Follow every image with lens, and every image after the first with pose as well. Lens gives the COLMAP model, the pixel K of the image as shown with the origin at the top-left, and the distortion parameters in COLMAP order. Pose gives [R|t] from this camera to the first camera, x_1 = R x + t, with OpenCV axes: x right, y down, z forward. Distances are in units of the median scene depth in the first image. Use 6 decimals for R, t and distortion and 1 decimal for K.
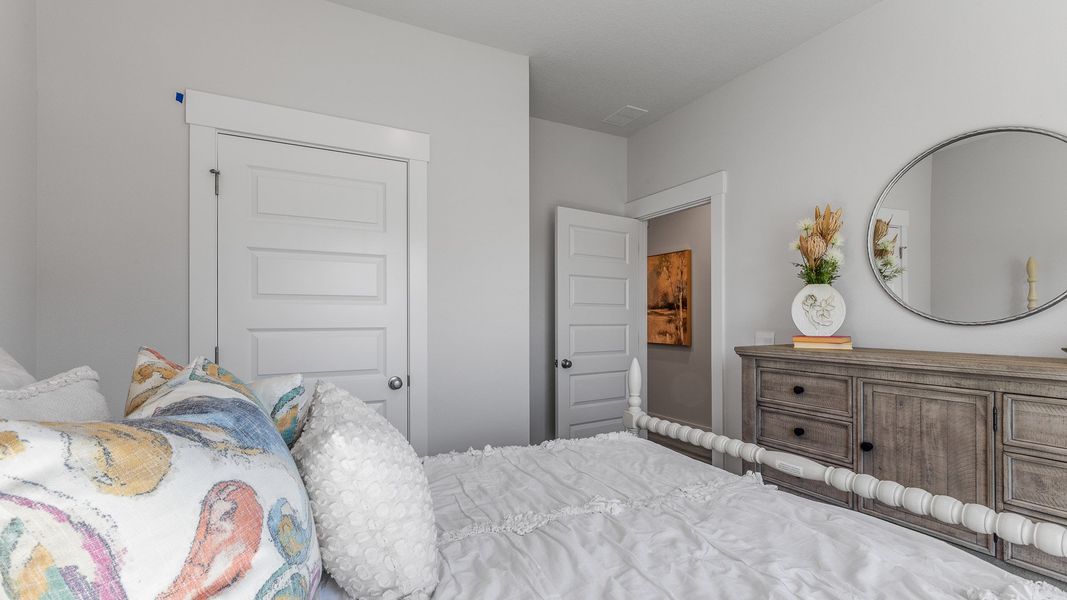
lens RADIAL K [[484.4, 0, 539.4], [0, 484.4, 307.3], [0, 0, 1]] dist [0.003623, 0.001126]
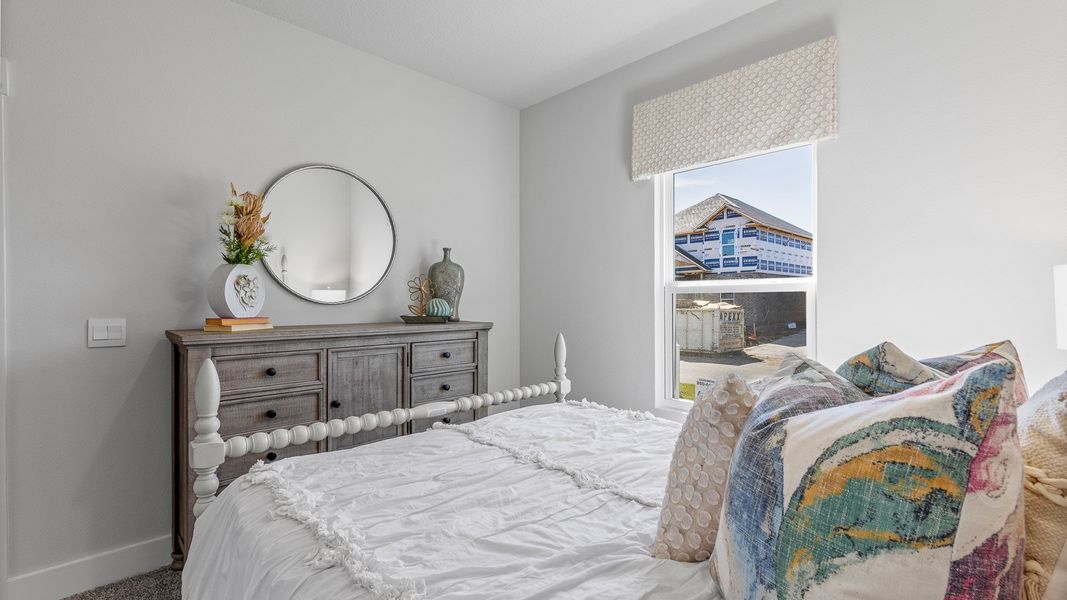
lens RADIAL K [[484.4, 0, 538.4], [0, 484.4, 297.3], [0, 0, 1]] dist [0.003623, 0.001126]
pose [[-0.249710, -0.004493, 0.968310, -0.626966], [-0.018996, 0.999820, -0.000260, 0.009749], [-0.968134, -0.018459, -0.249751, 0.813719]]
